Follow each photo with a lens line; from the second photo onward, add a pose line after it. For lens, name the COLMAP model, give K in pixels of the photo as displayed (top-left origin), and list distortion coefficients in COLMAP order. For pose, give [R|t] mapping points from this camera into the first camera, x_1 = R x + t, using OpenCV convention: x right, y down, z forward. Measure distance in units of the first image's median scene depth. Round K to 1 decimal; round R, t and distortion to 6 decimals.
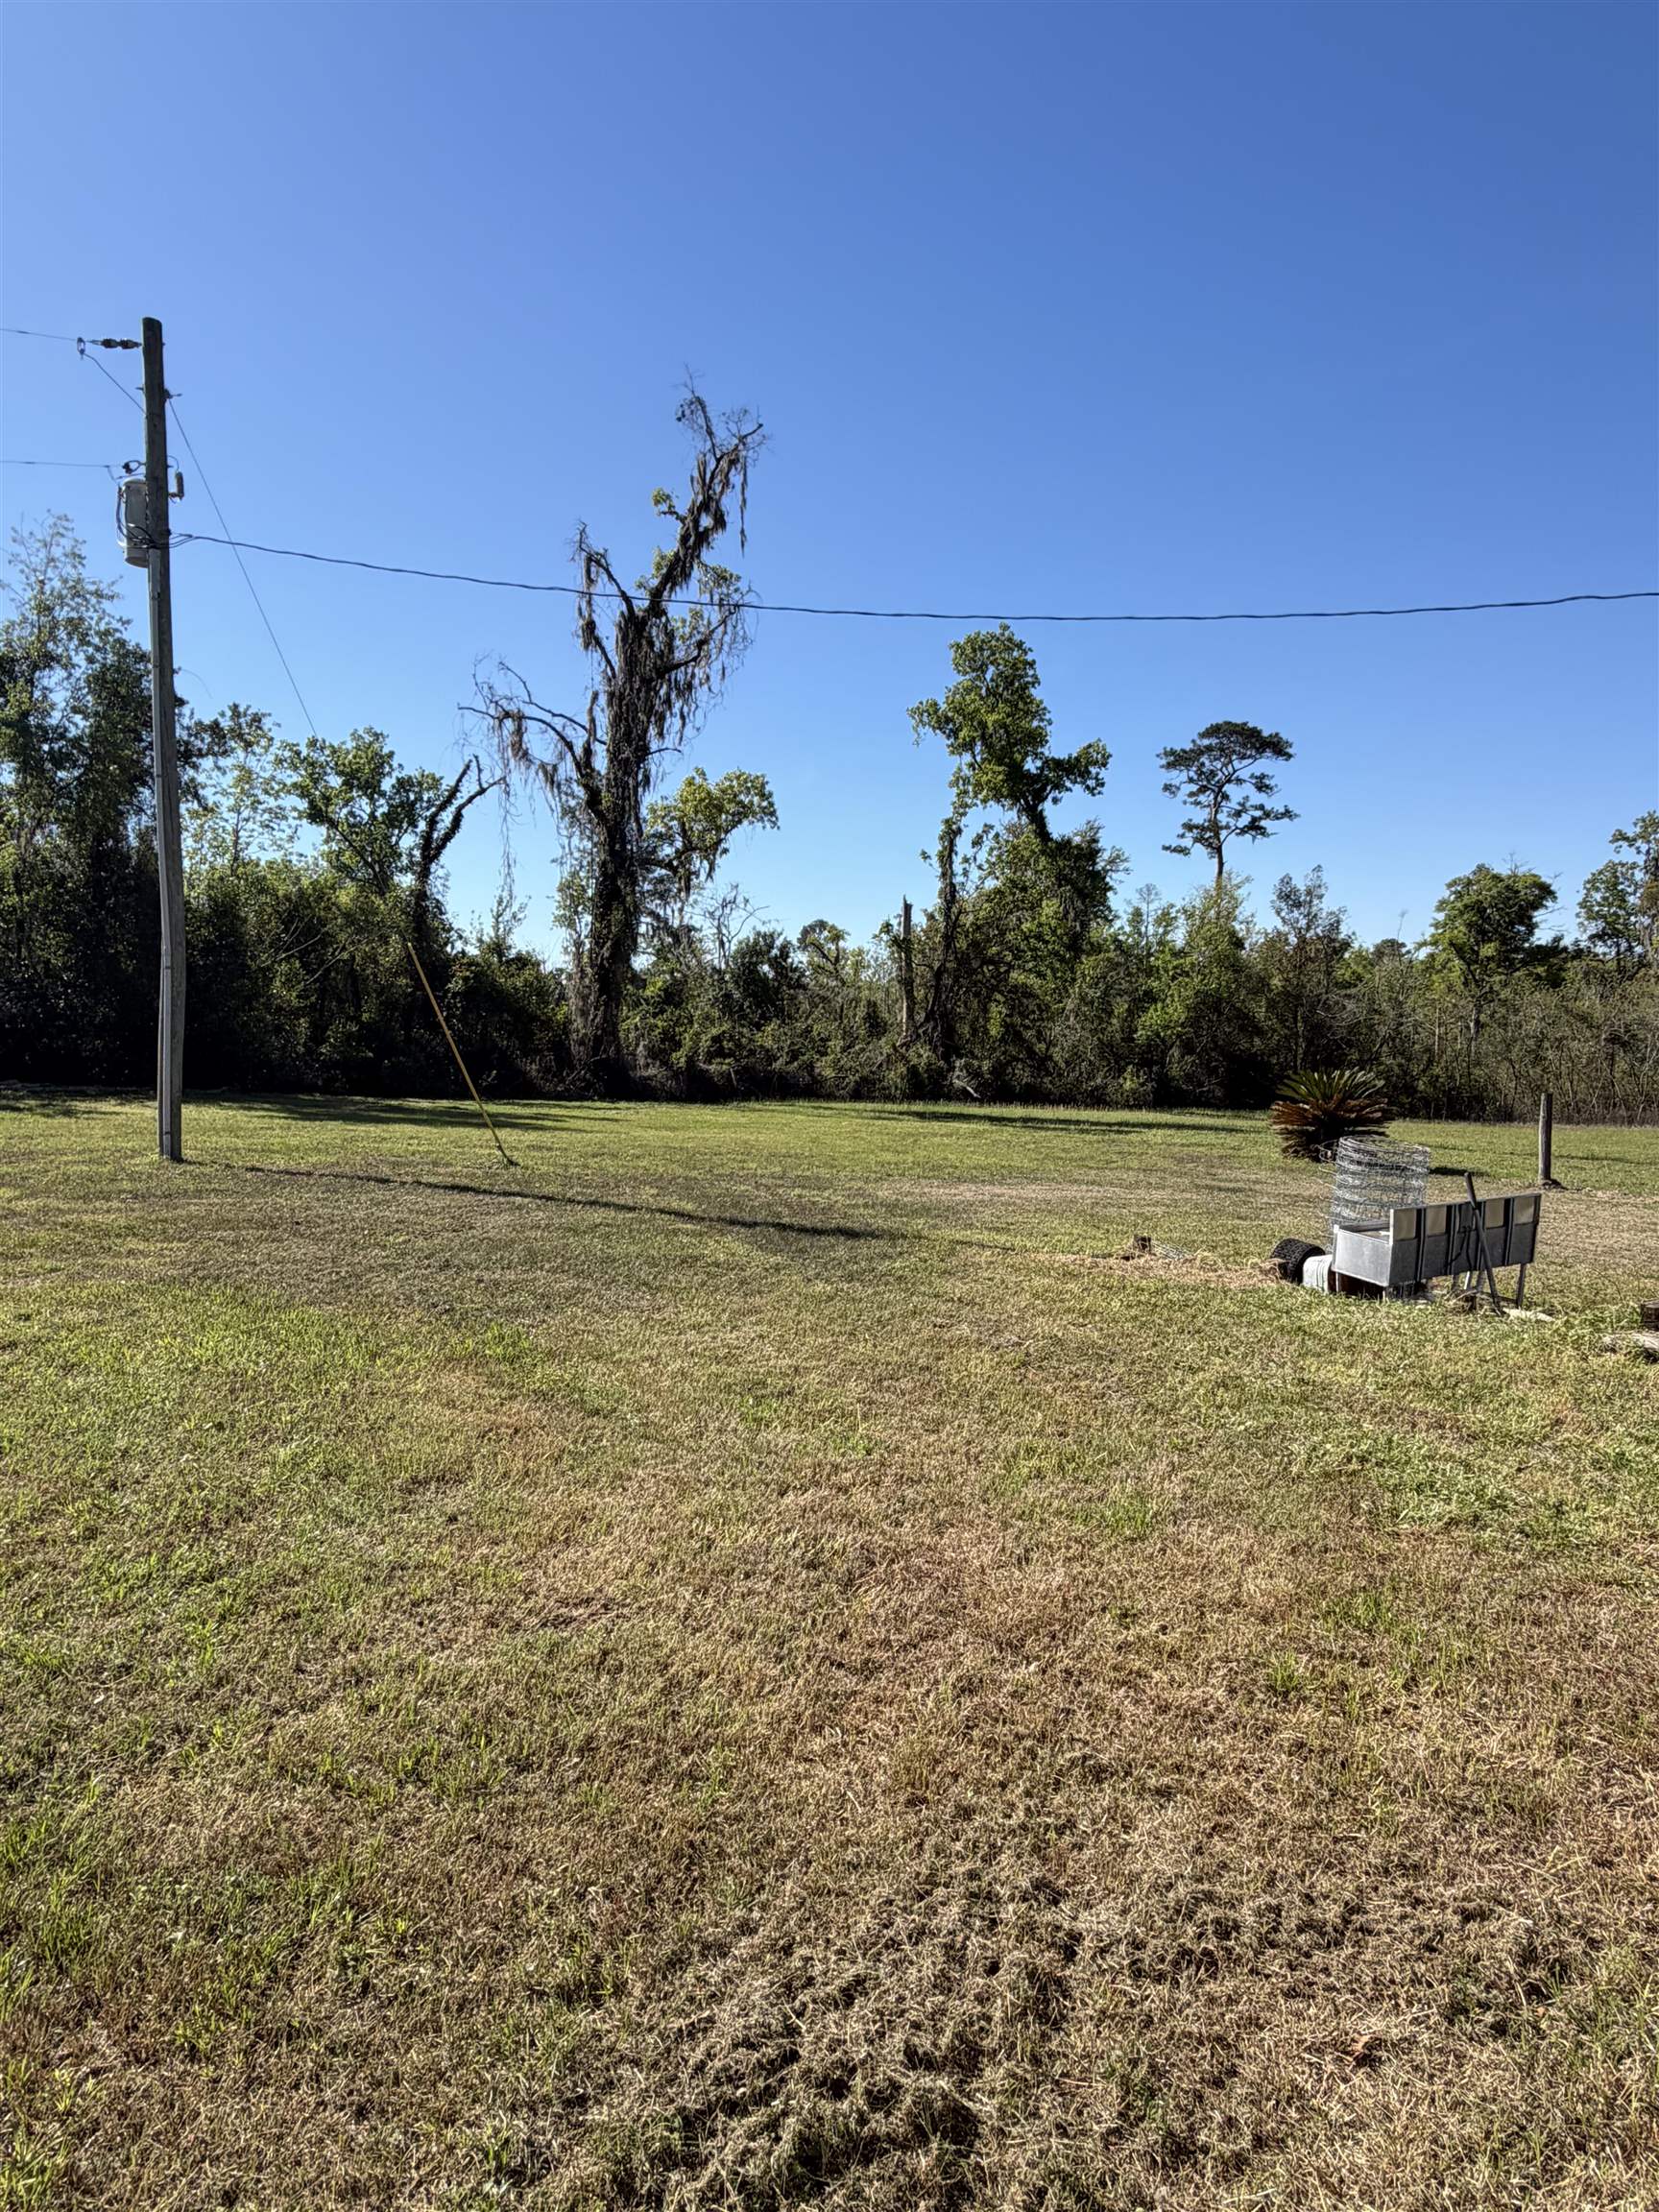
lens RADIAL K [[1312.5, 0, 838.4], [0, 1312.5, 1100.5], [0, 0, 1]] dist [-0.003322, 0.000417]
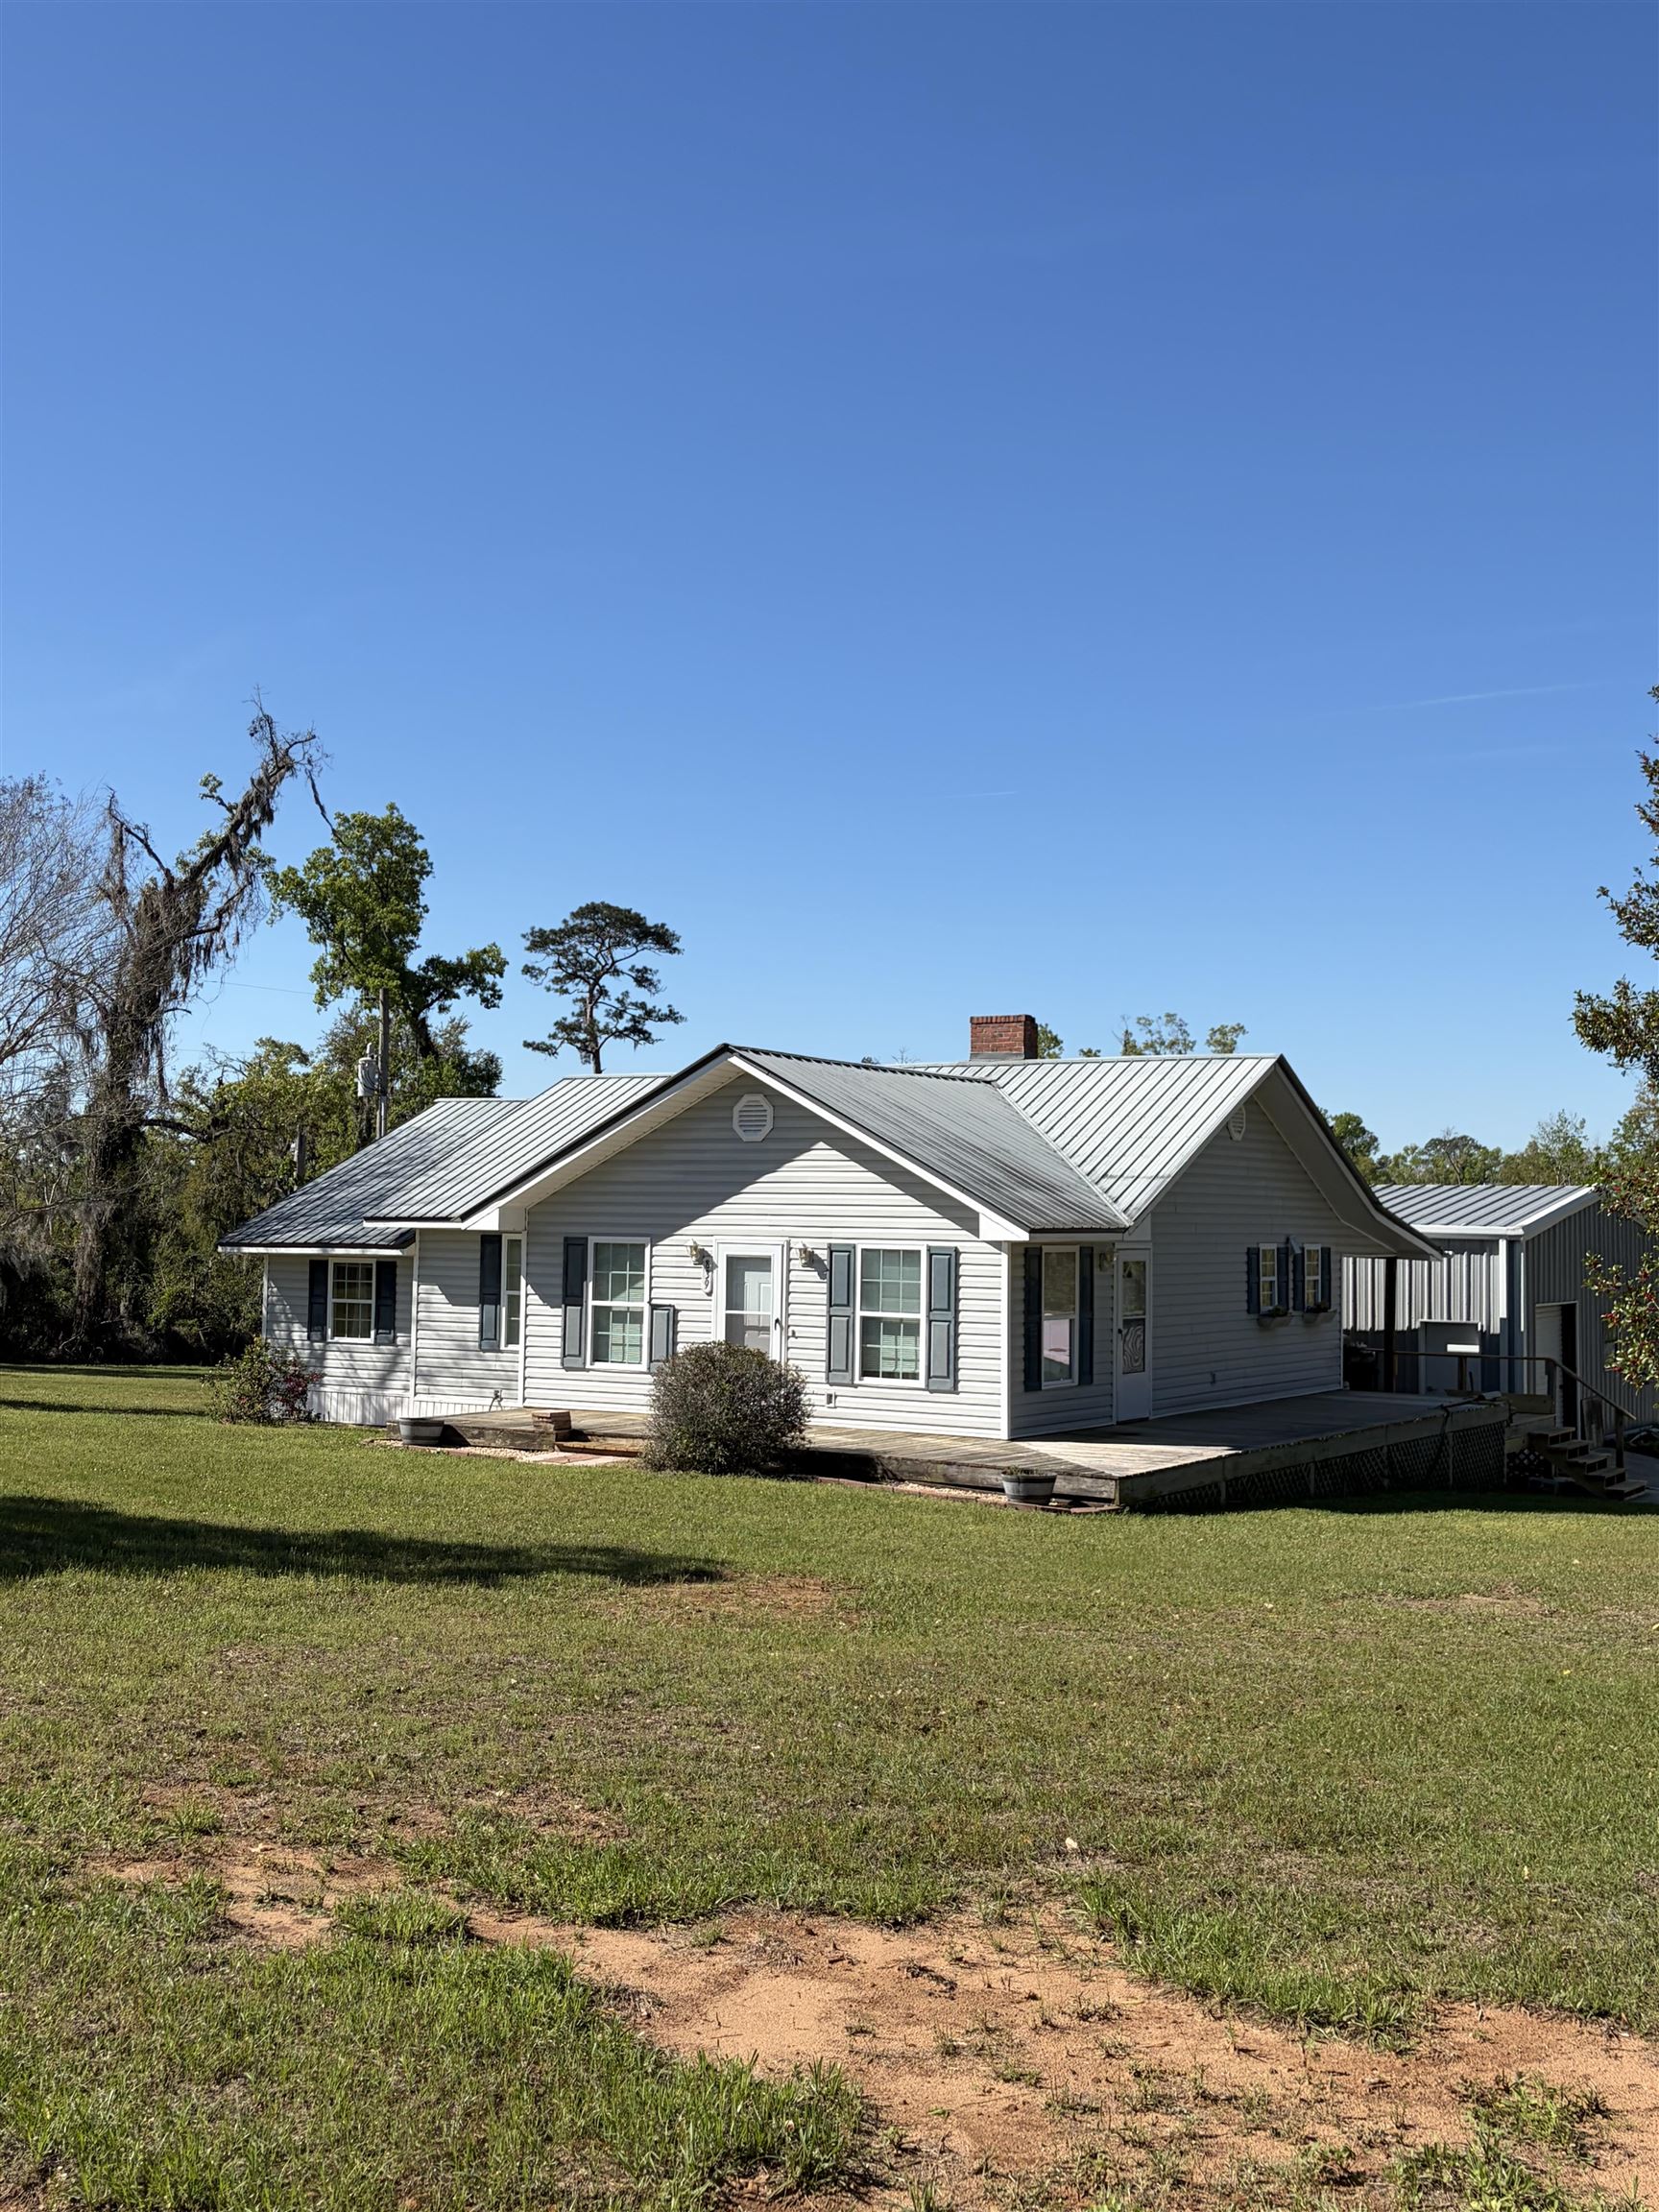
lens RADIAL K [[2314.2, 0, 877.2], [0, 2314.2, 1076.8], [0, 0, 1]] dist [0.049636, 0.000000]
pose [[0.890678, 0.046476, 0.452252, -0.790455], [0.009461, 0.992651, -0.120643, 0.002555], [-0.454535, 0.111733, 0.883693, -1.382859]]
